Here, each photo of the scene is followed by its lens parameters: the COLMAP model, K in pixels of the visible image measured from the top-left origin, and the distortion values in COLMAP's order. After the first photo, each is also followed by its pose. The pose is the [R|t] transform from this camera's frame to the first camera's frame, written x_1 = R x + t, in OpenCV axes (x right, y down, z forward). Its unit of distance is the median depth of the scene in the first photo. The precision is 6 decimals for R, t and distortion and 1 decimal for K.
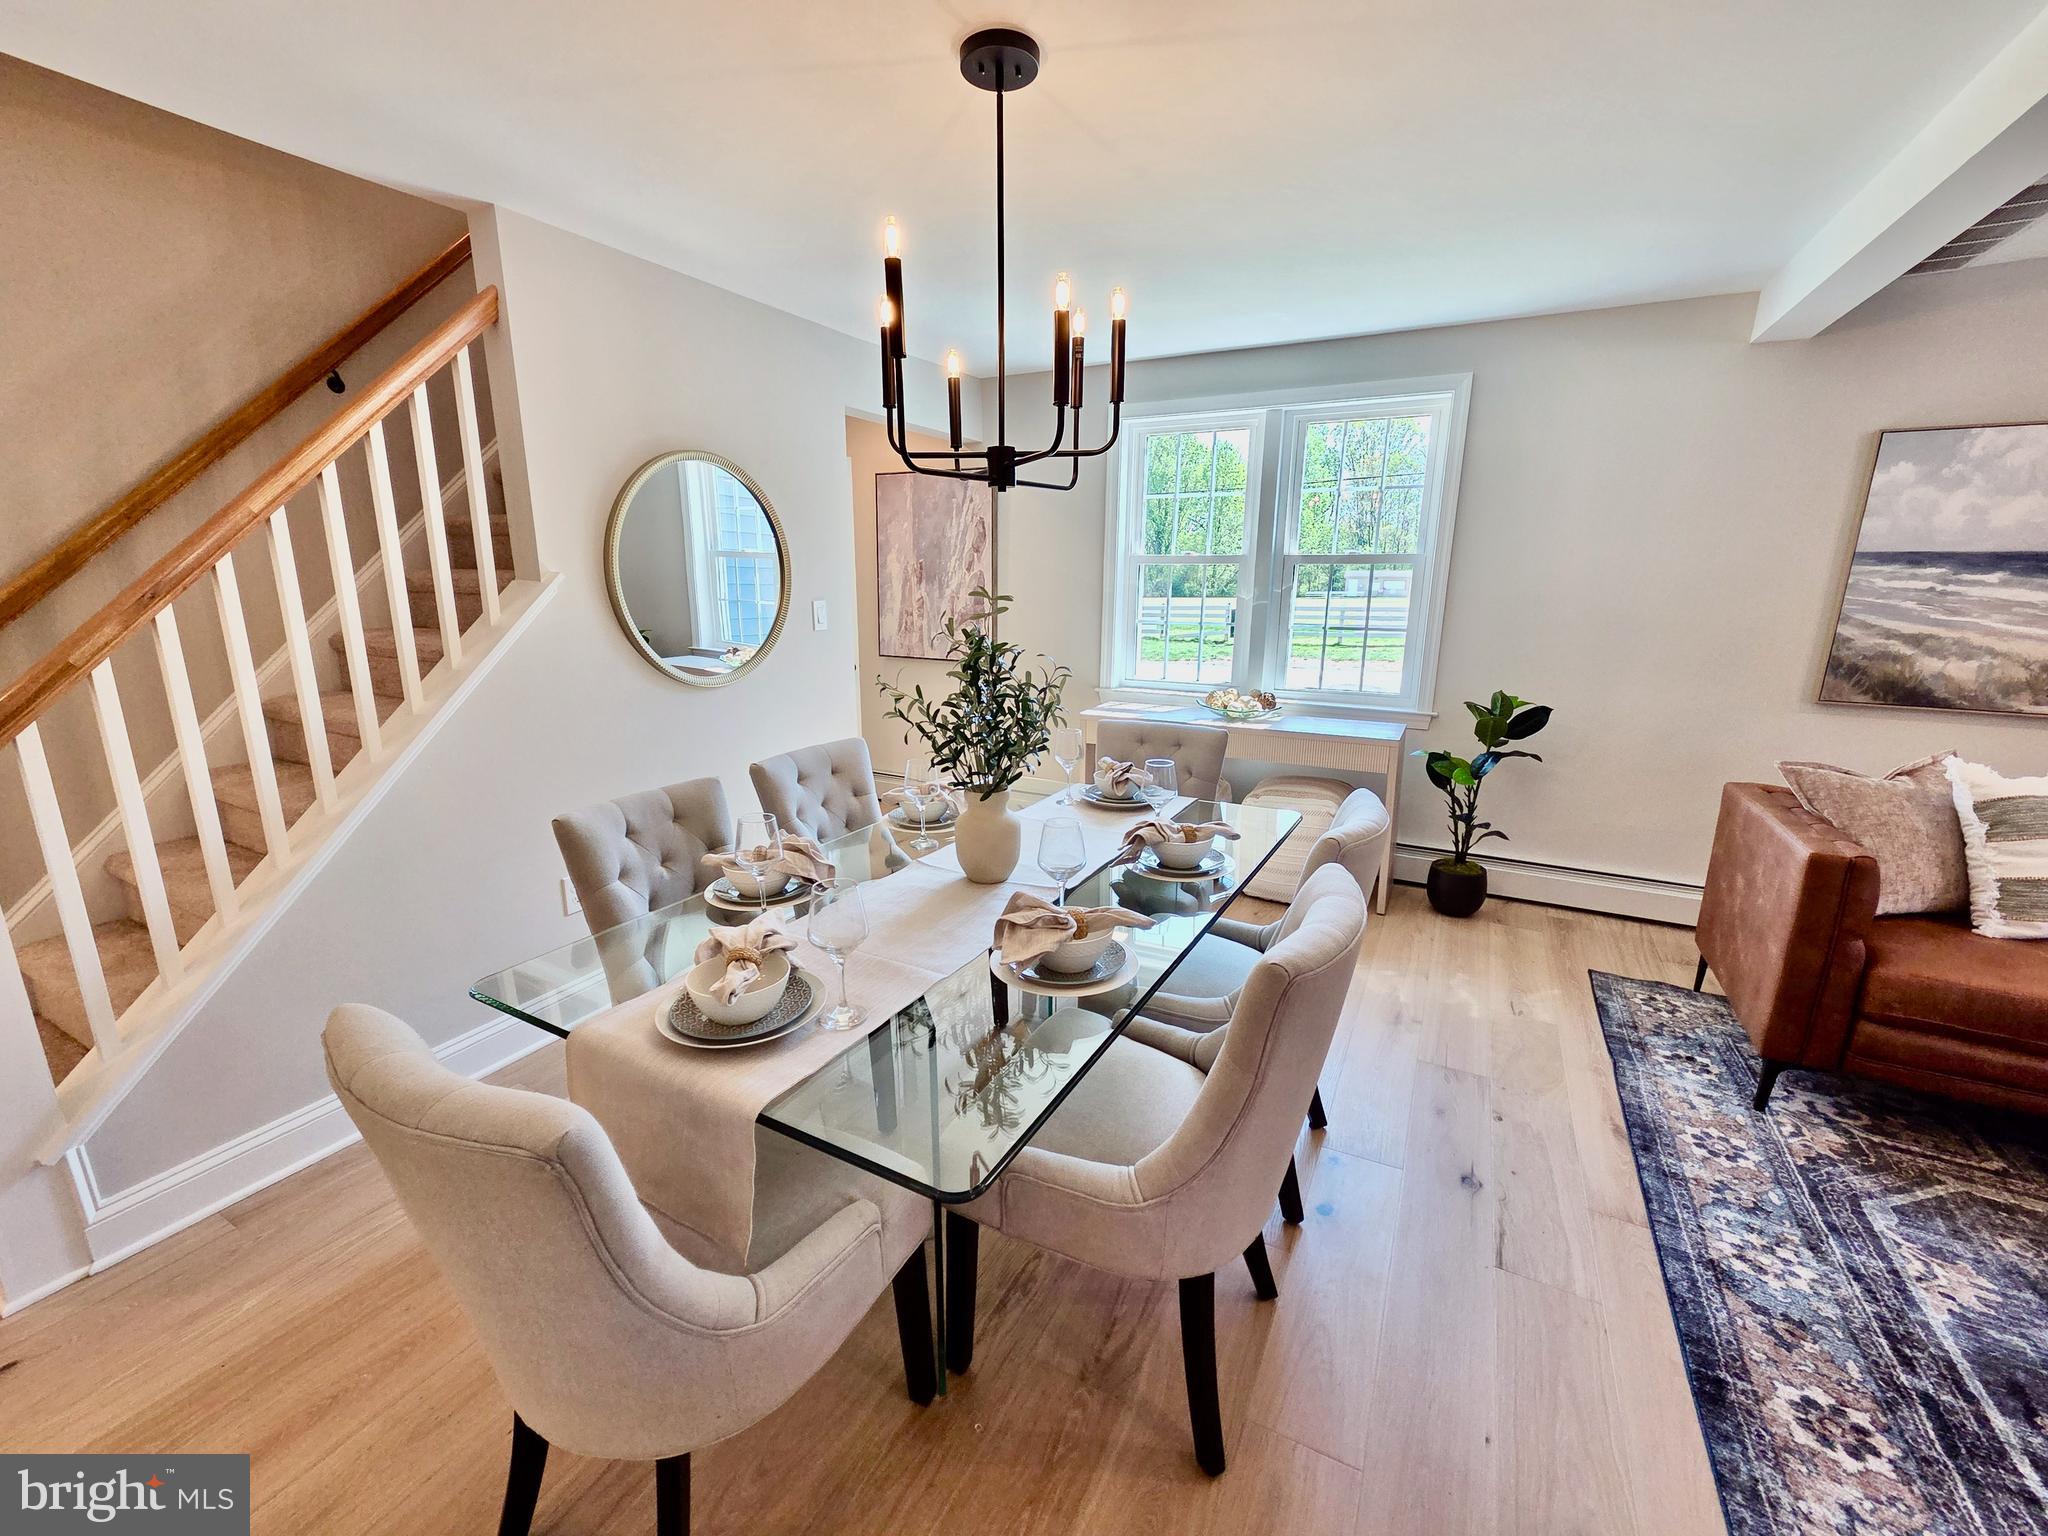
lens RADIAL K [[838.8, 0, 1017.4], [0, 838.8, 773.9], [0, 0, 1]] dist [0.001366, 0.000672]
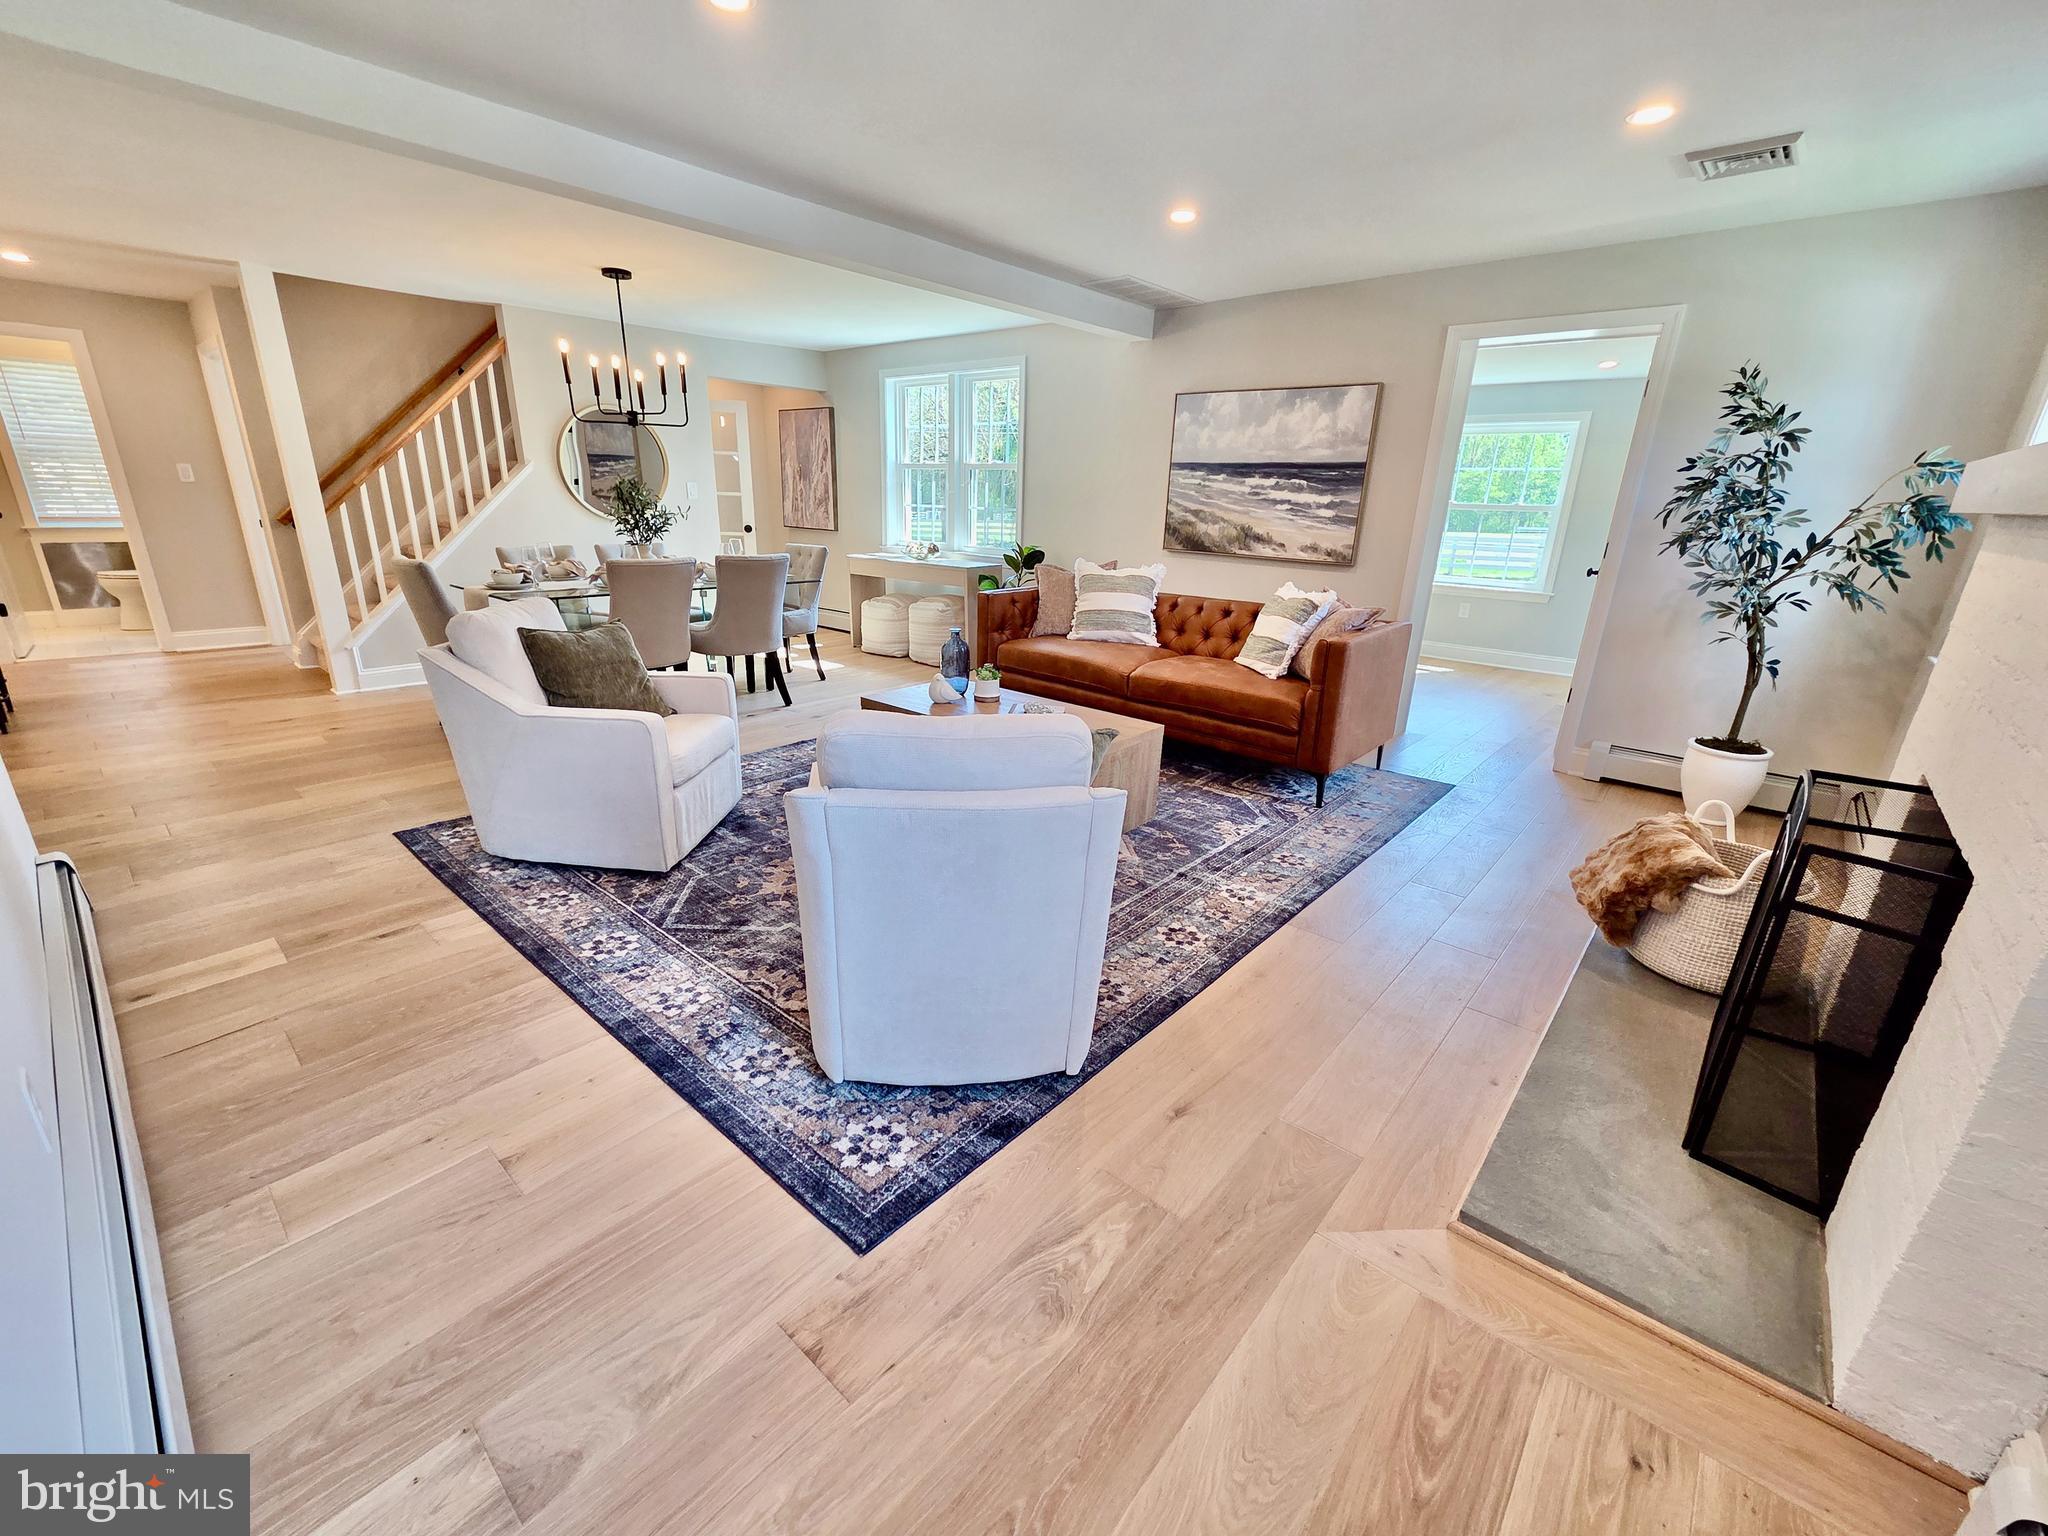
lens RADIAL K [[838.6, 0, 1012.6], [0, 838.6, 775.2], [0, 0, 1]] dist [0.002527, -0.000407]
pose [[0.973374, 0.093018, -0.209502, 1.486475], [-0.075135, 0.992941, 0.091778, 0.352225], [0.216560, -0.073593, 0.973492, -1.173927]]
